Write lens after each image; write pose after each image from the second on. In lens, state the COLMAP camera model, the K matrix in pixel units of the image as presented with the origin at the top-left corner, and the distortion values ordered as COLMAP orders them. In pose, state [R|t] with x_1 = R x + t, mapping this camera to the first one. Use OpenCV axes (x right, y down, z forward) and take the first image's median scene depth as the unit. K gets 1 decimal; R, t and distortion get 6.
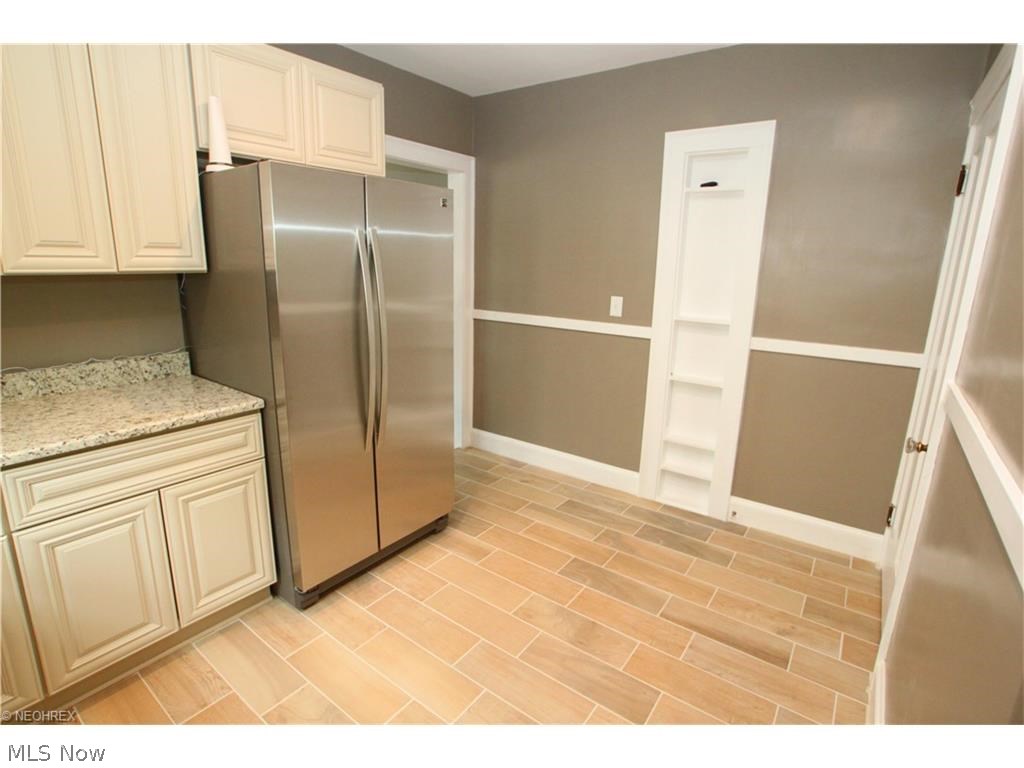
lens RADIAL K [[513.2, 0, 509.5], [0, 513.2, 379.8], [0, 0, 1]] dist [-0.060702, 0.024779]
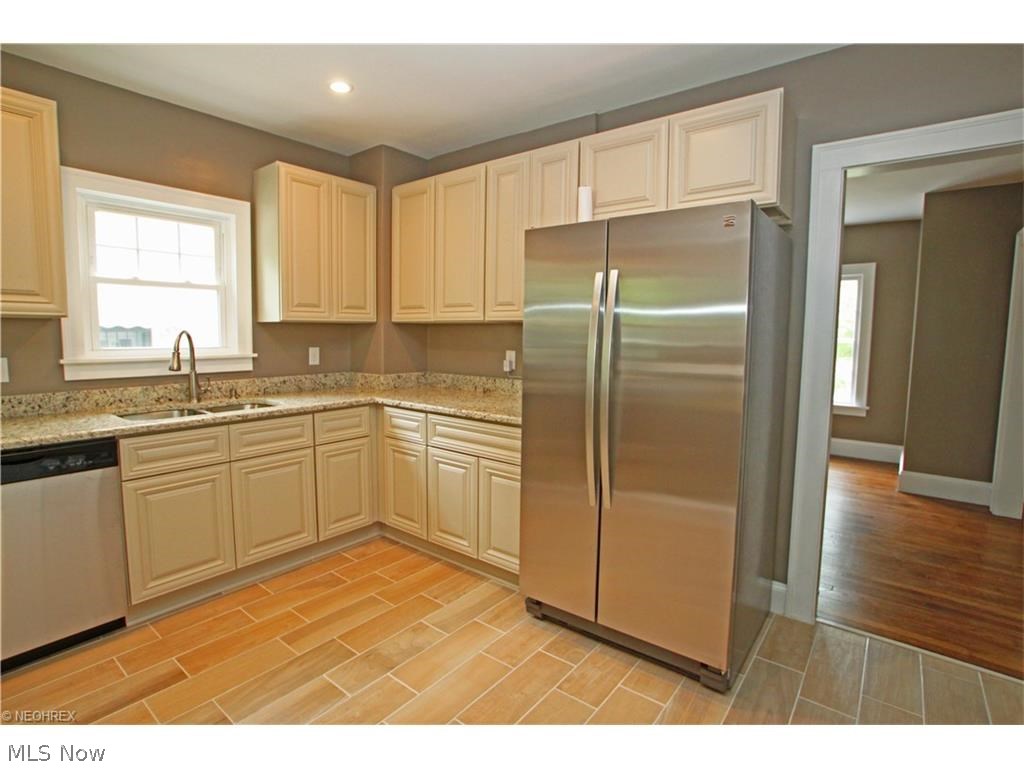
lens RADIAL K [[513.2, 0, 507.9], [0, 513.2, 383.8], [0, 0, 1]] dist [-0.060702, 0.024779]
pose [[-0.036379, 0.071487, -0.996778, 0.800413], [-0.236470, 0.968496, 0.078090, -0.134649], [0.970958, 0.238549, -0.018329, 1.010743]]
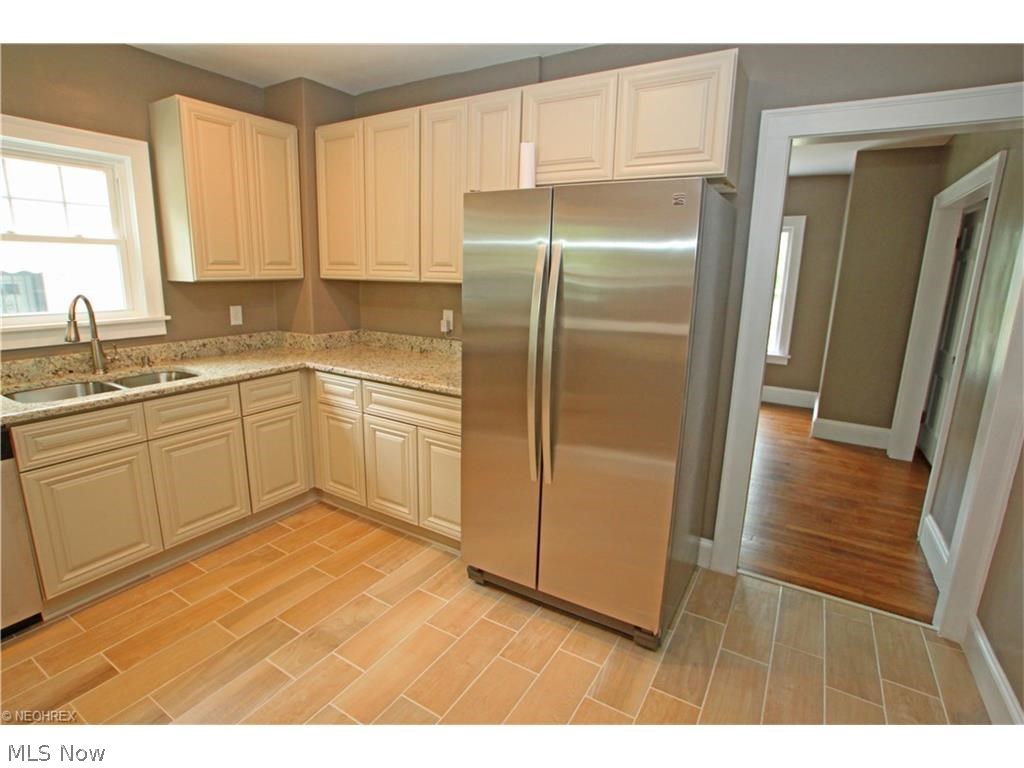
lens RADIAL K [[513.2, 0, 504.3], [0, 513.2, 385.8], [0, 0, 1]] dist [-0.060702, 0.024779]
pose [[0.079777, 0.197400, -0.977072, 0.751650], [-0.244200, 0.954197, 0.172840, -0.213009], [0.966438, 0.224812, 0.124328, 0.983080]]
